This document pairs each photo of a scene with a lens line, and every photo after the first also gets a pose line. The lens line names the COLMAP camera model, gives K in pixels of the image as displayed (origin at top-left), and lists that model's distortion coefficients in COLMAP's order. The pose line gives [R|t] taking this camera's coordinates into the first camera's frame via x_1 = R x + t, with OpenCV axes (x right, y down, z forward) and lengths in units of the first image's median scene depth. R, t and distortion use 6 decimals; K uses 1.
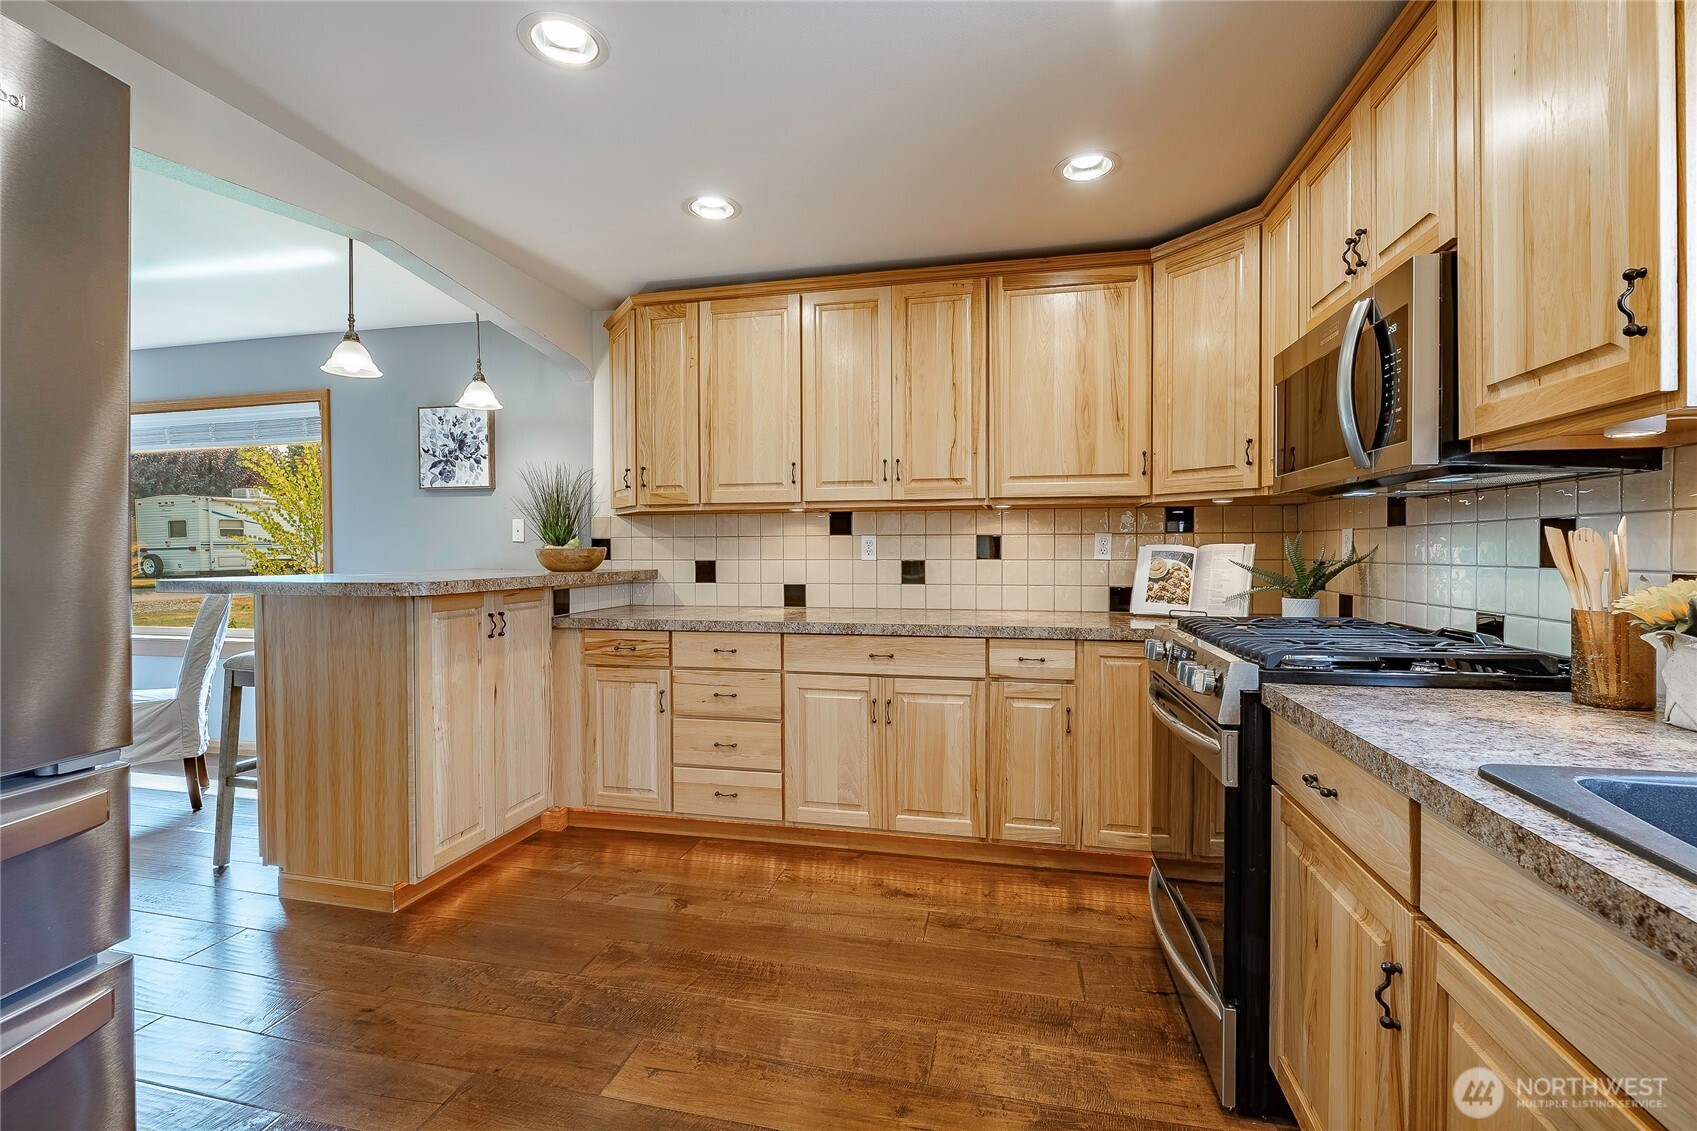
lens RADIAL K [[736.4, 0, 849.6], [0, 736.4, 558.1], [0, 0, 1]] dist [-0.003057, -0.001029]
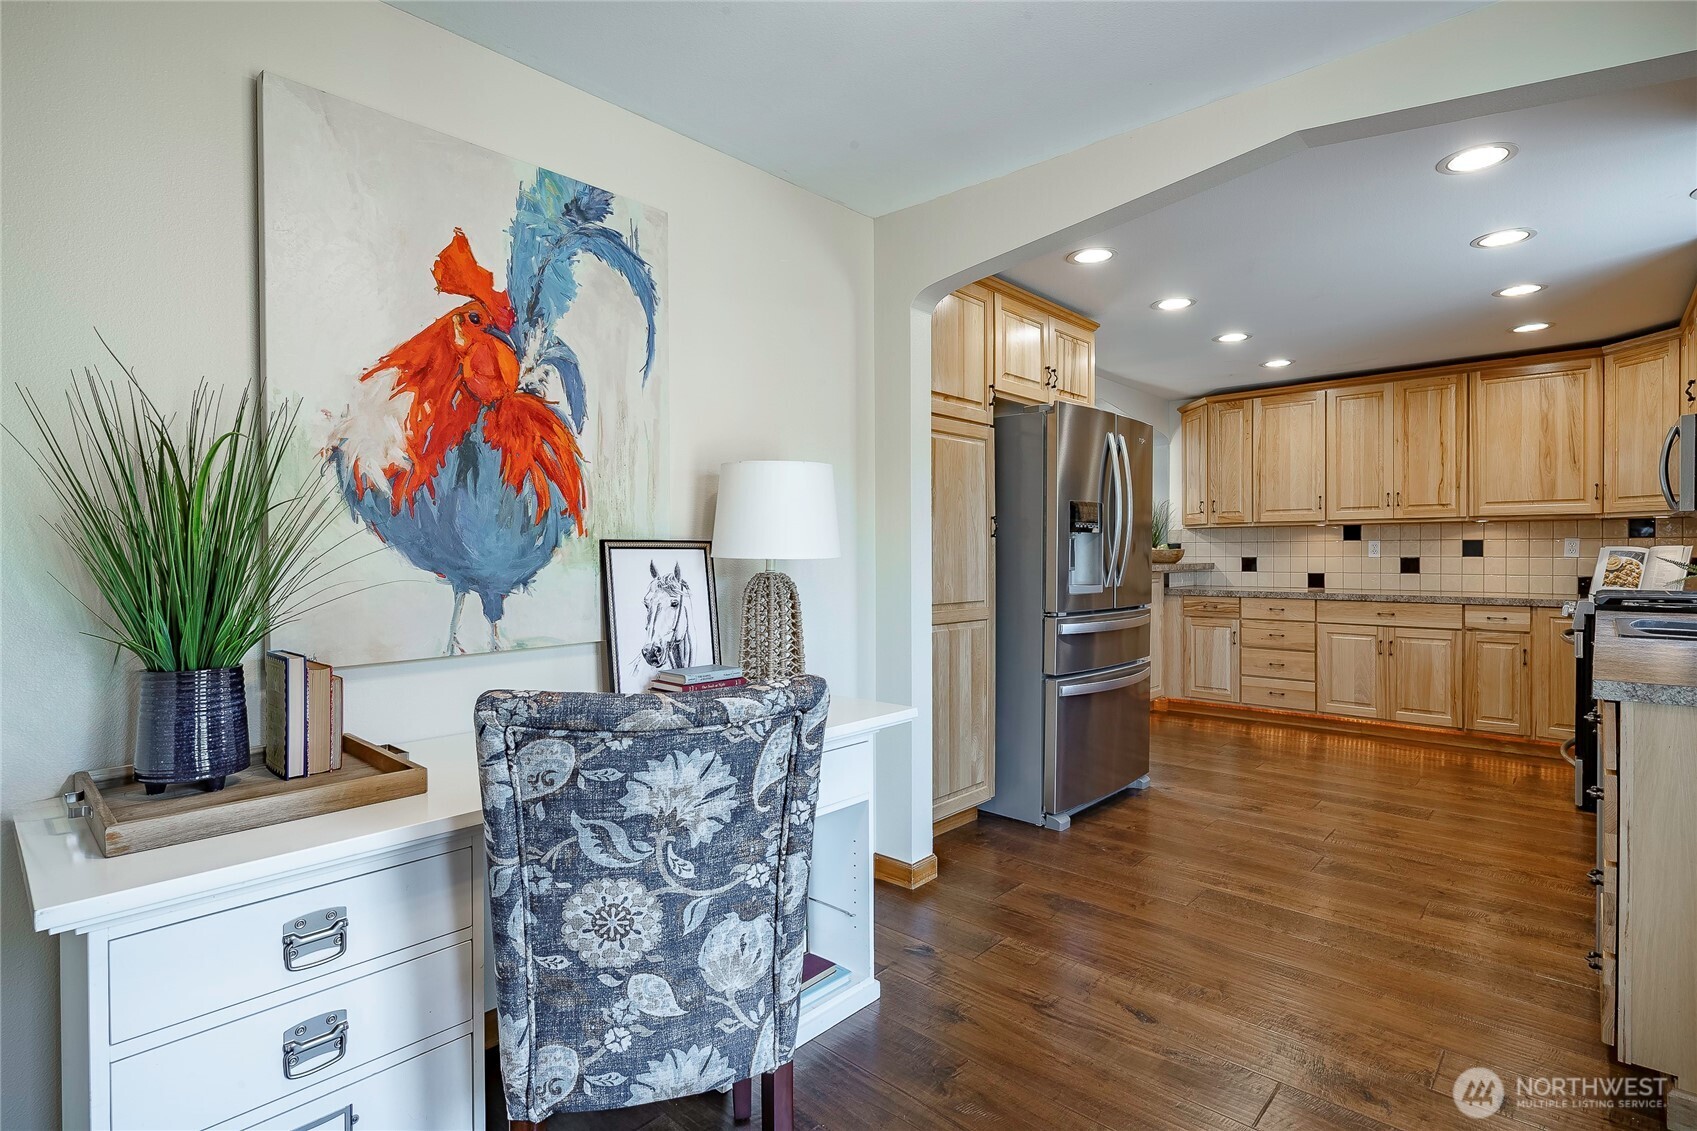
lens RADIAL K [[826.6, 0, 847.9], [0, 826.6, 557.5], [0, 0, 1]] dist [-0.002335, -0.001034]
pose [[0.867715, 0.003436, -0.497050, -0.081011], [-0.004743, 0.999988, -0.001367, 0.012820], [0.497039, 0.003544, 0.867721, -1.167932]]
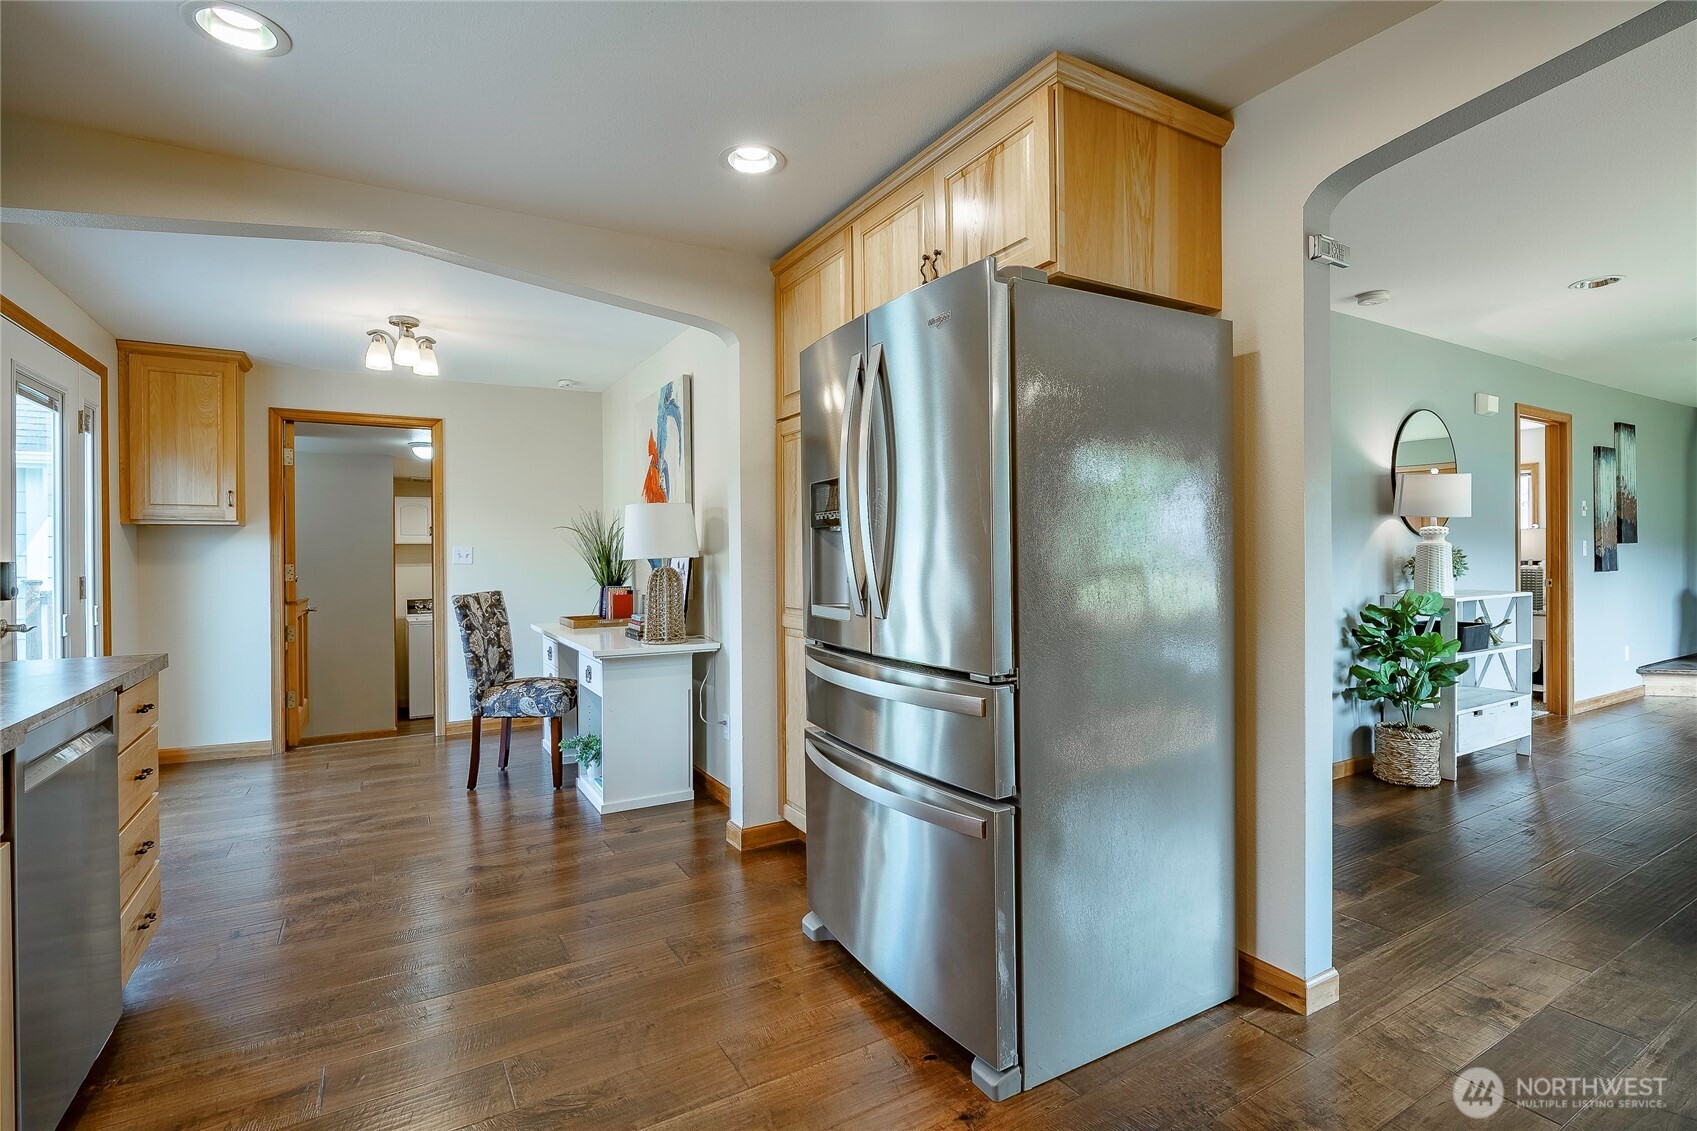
lens RADIAL K [[791.9, 0, 848.9], [0, 791.9, 552.1], [0, 0, 1]] dist [-0.001837, -0.000285]
pose [[-0.728532, 0.009620, -0.684944, 0.142156], [0.002454, 0.999932, 0.011434, -0.015396], [0.685007, 0.006649, -0.728506, 0.703001]]
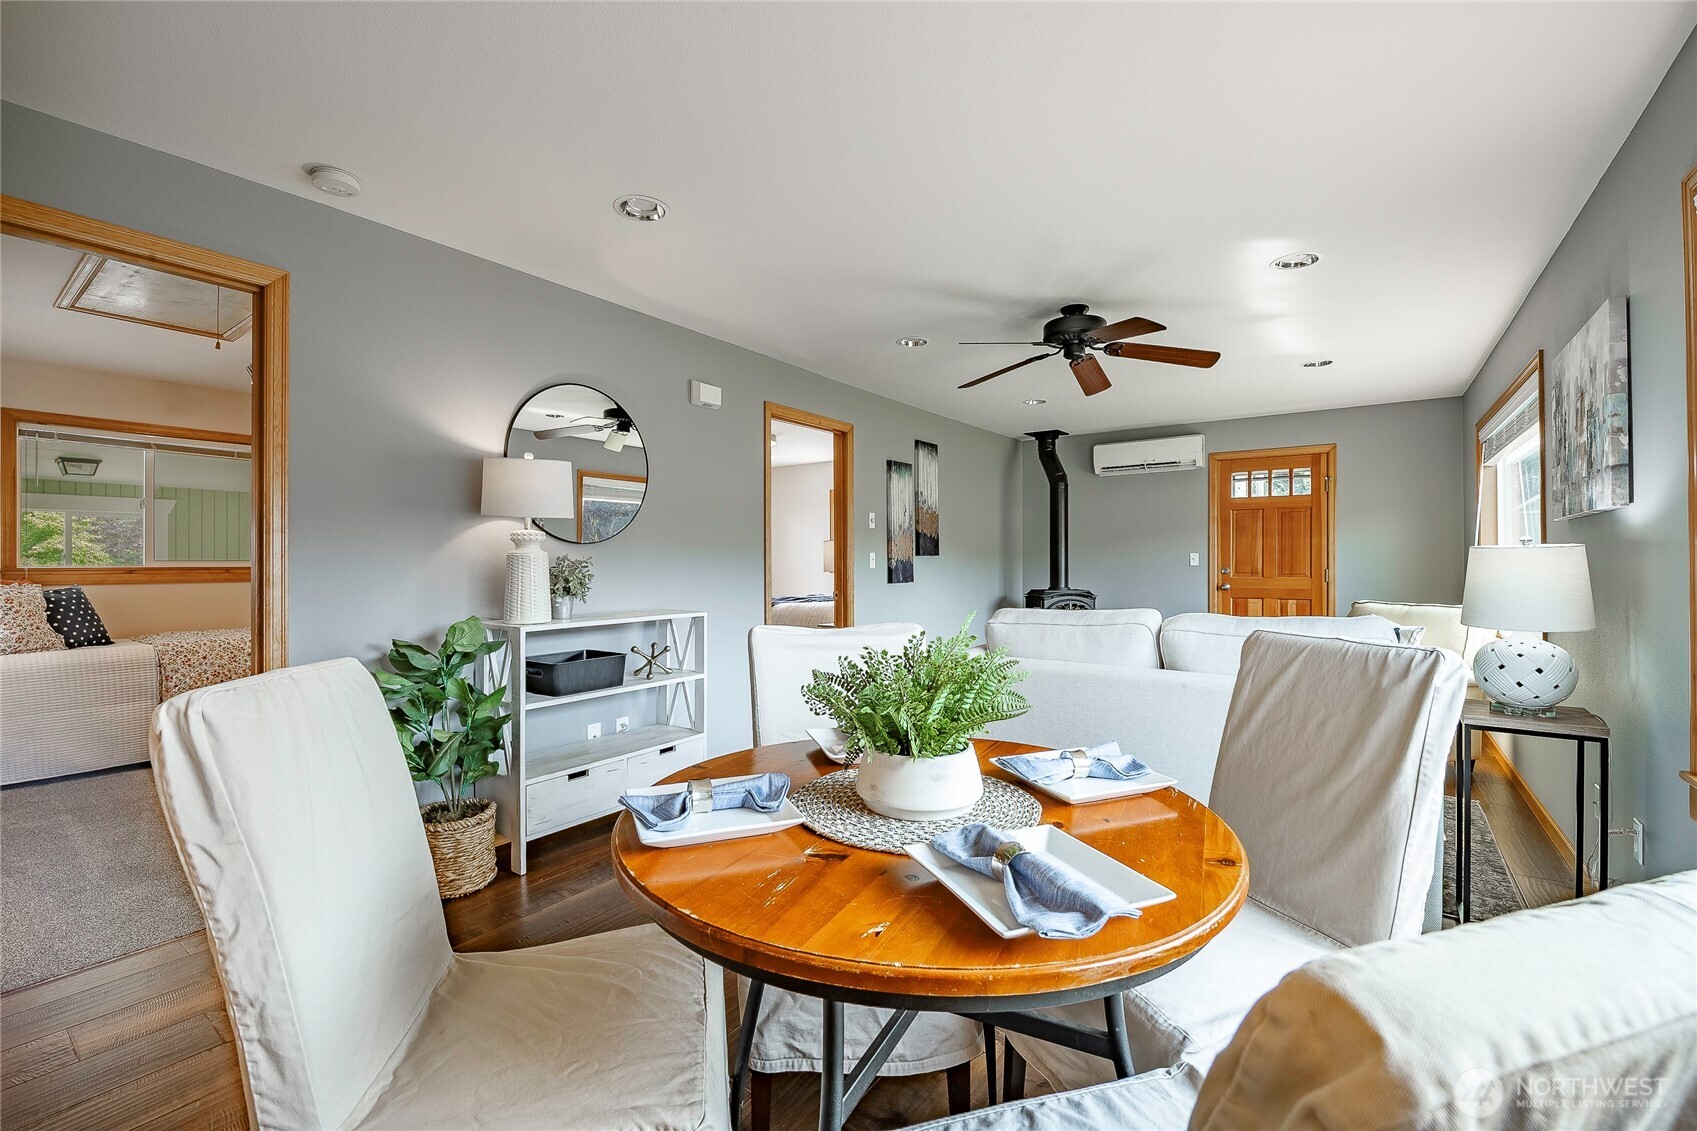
lens RADIAL K [[708.4, 0, 855.4], [0, 708.4, 559.8], [0, 0, 1]] dist [-0.011085, -0.000684]
pose [[-0.387159, 0.005027, -0.921999, -0.917167], [-0.005306, 0.999956, 0.007681, -0.012248], [0.921998, 0.007866, -0.387116, 1.178596]]
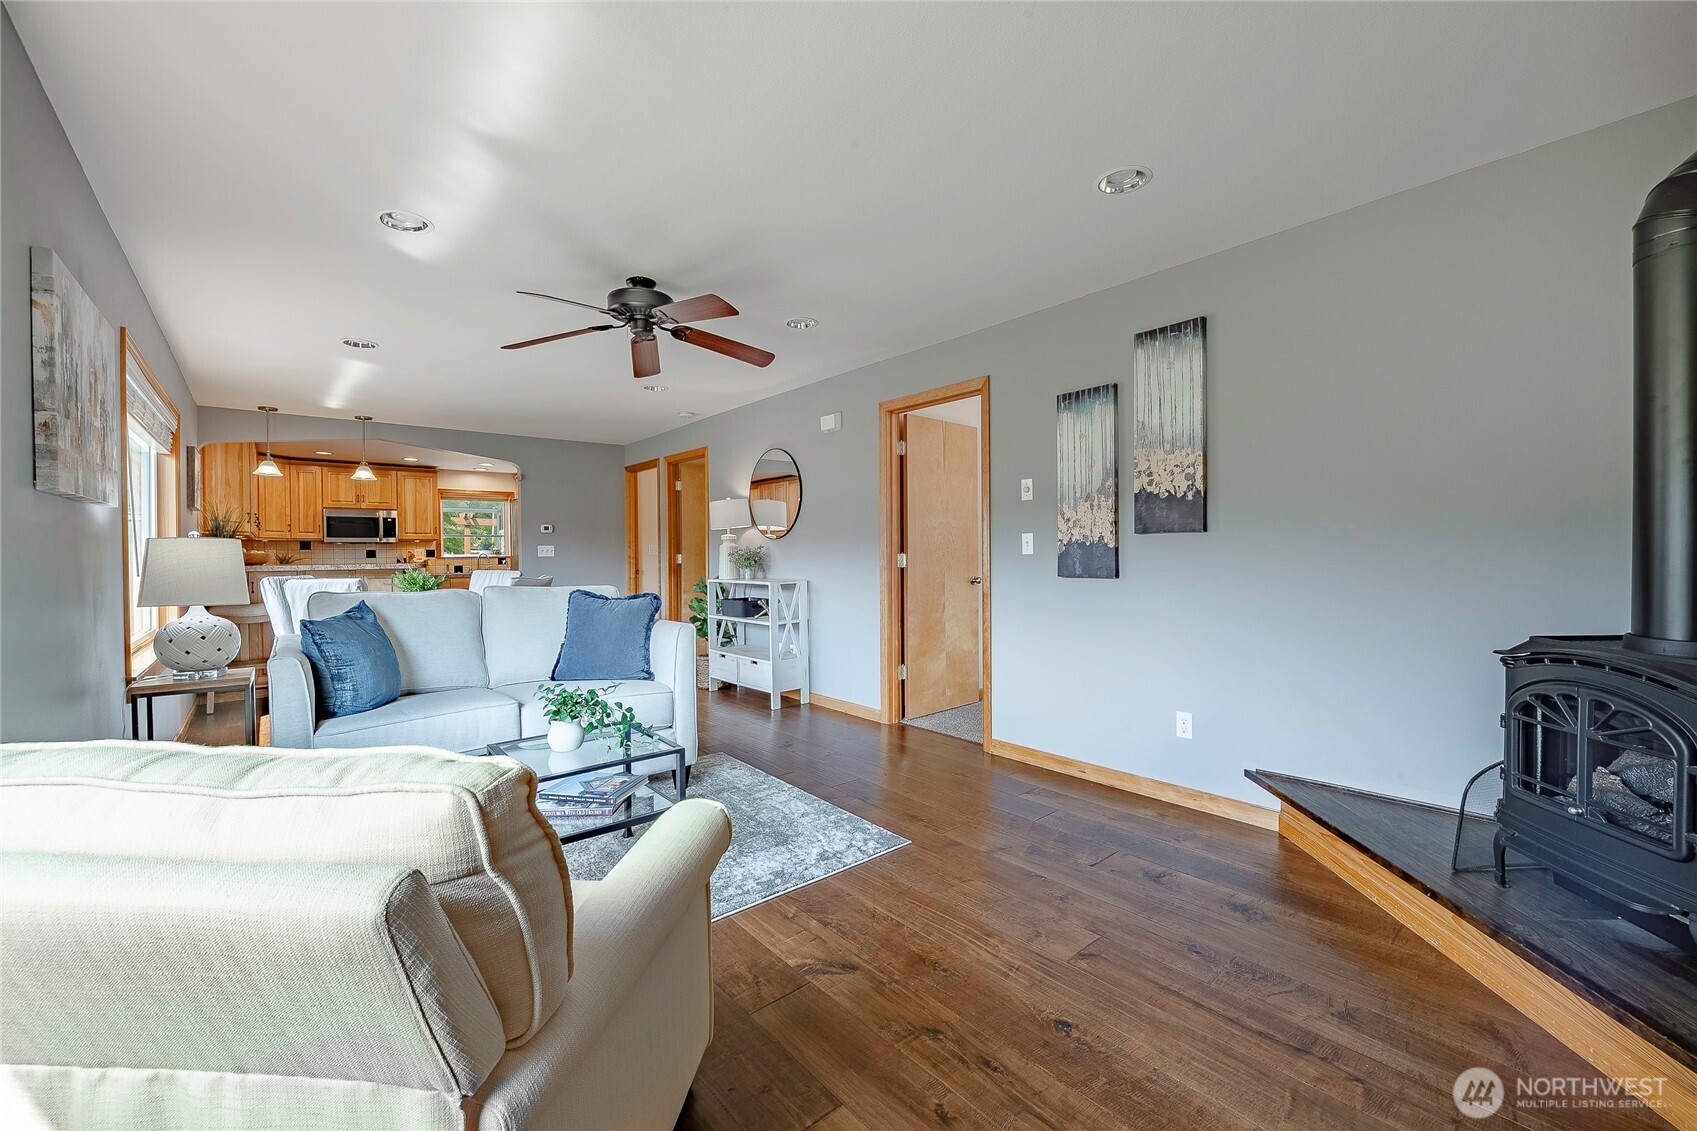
lens RADIAL K [[675.4, 0, 853.6], [0, 675.4, 561.1], [0, 0, 1]] dist [-0.006249, -0.003185]
pose [[-0.805495, 0.004391, 0.592586, -3.087328], [0.019508, 0.999627, 0.019109, 0.004753], [-0.592281, 0.026952, -0.805281, 1.733129]]
